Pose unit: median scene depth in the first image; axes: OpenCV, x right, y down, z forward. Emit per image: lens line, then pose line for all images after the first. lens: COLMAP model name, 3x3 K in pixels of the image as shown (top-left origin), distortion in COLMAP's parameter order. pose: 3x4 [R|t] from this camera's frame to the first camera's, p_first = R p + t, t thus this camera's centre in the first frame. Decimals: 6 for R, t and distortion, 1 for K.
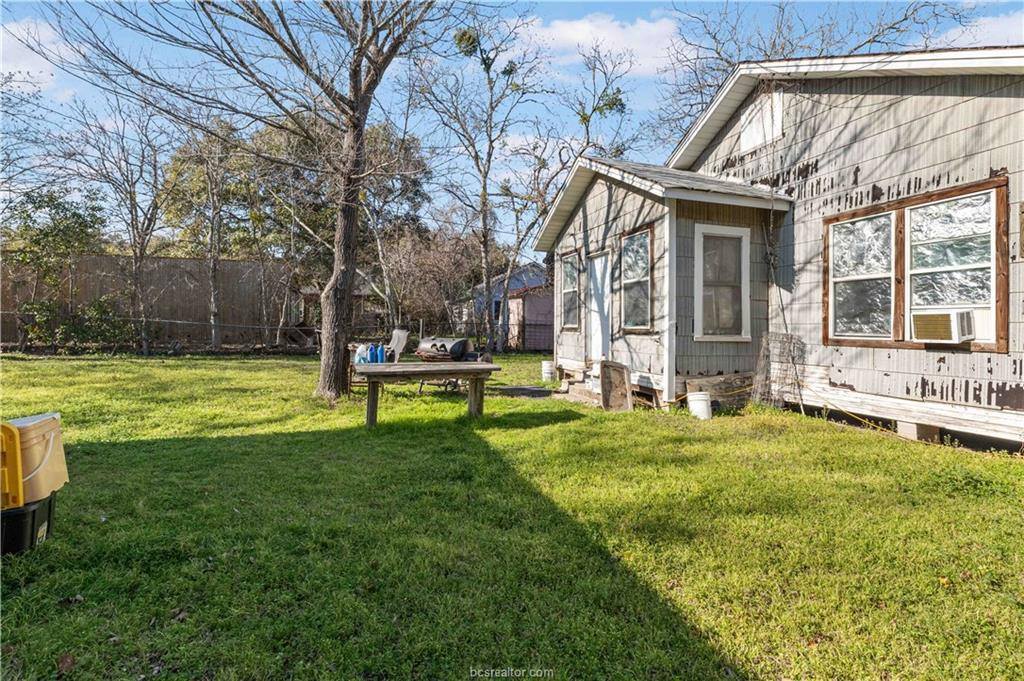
lens RADIAL K [[458.1, 0, 512.3], [0, 458.1, 332.4], [0, 0, 1]] dist [-0.000421, 0.000748]
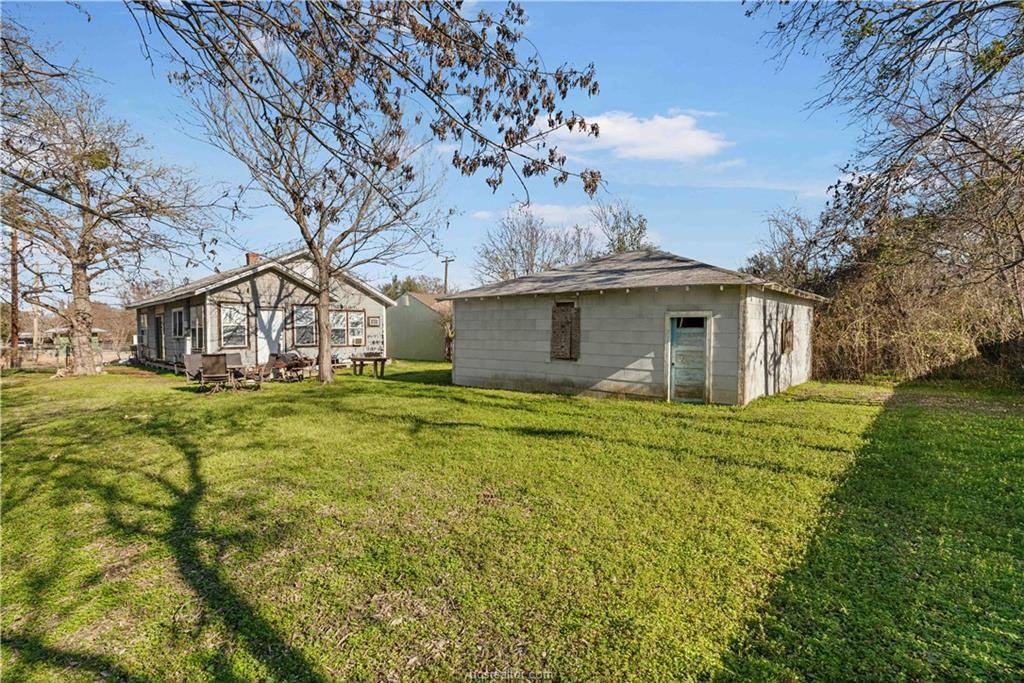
lens RADIAL K [[458.1, 0, 512.0], [0, 458.1, 338.2], [0, 0, 1]] dist [-0.000421, 0.000748]
pose [[-0.476137, -0.011073, 0.879302, -2.453776], [0.029954, 0.999136, 0.028802, -0.083382], [-0.878861, 0.040052, -0.475394, 1.205722]]
